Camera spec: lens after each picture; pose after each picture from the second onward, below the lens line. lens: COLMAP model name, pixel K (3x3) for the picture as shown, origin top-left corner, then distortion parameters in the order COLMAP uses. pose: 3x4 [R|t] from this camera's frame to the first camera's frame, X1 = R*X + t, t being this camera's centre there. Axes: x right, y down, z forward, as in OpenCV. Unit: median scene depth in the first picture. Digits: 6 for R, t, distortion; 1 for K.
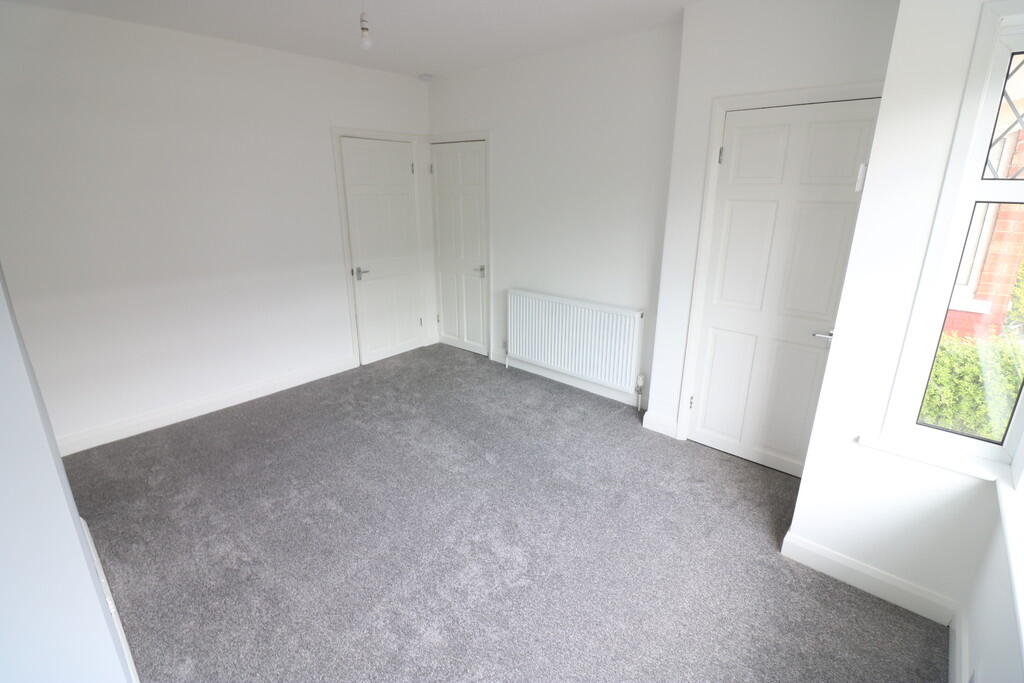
lens RADIAL K [[467.1, 0, 511.2], [0, 467.1, 327.8], [0, 0, 1]] dist [0.001216, 0.000128]
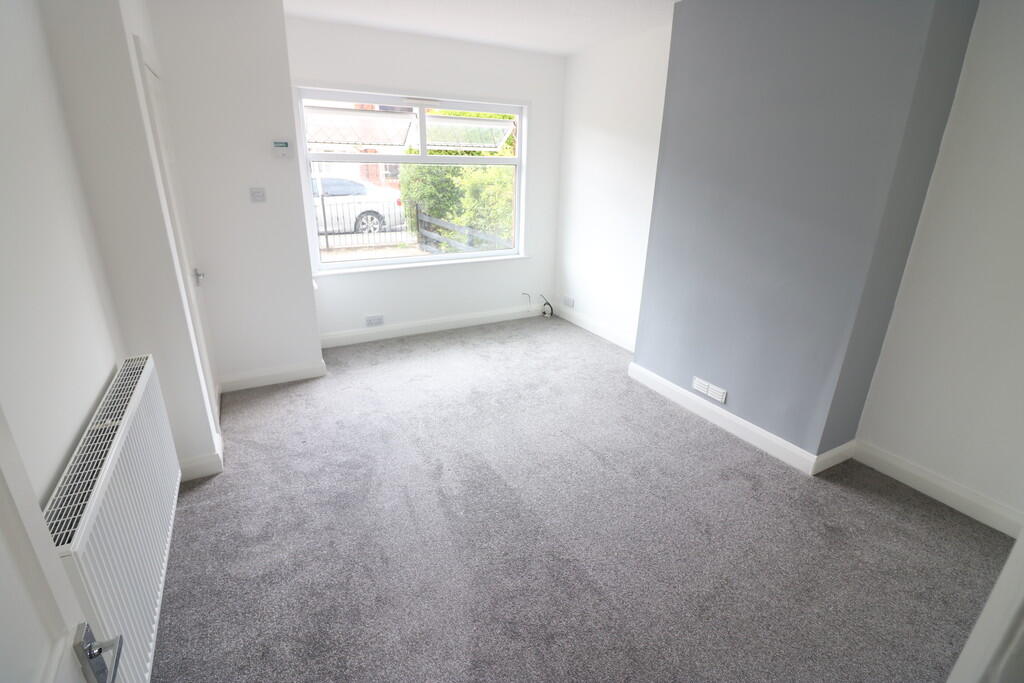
lens RADIAL K [[478.8, 0, 500.6], [0, 478.8, 335.3], [0, 0, 1]] dist [0.001089, -0.014686]
pose [[-0.938936, -0.130324, 0.318457, -0.282038], [0.082487, 0.813262, 0.576021, -0.298130], [-0.334058, 0.567116, -0.752851, 1.029924]]
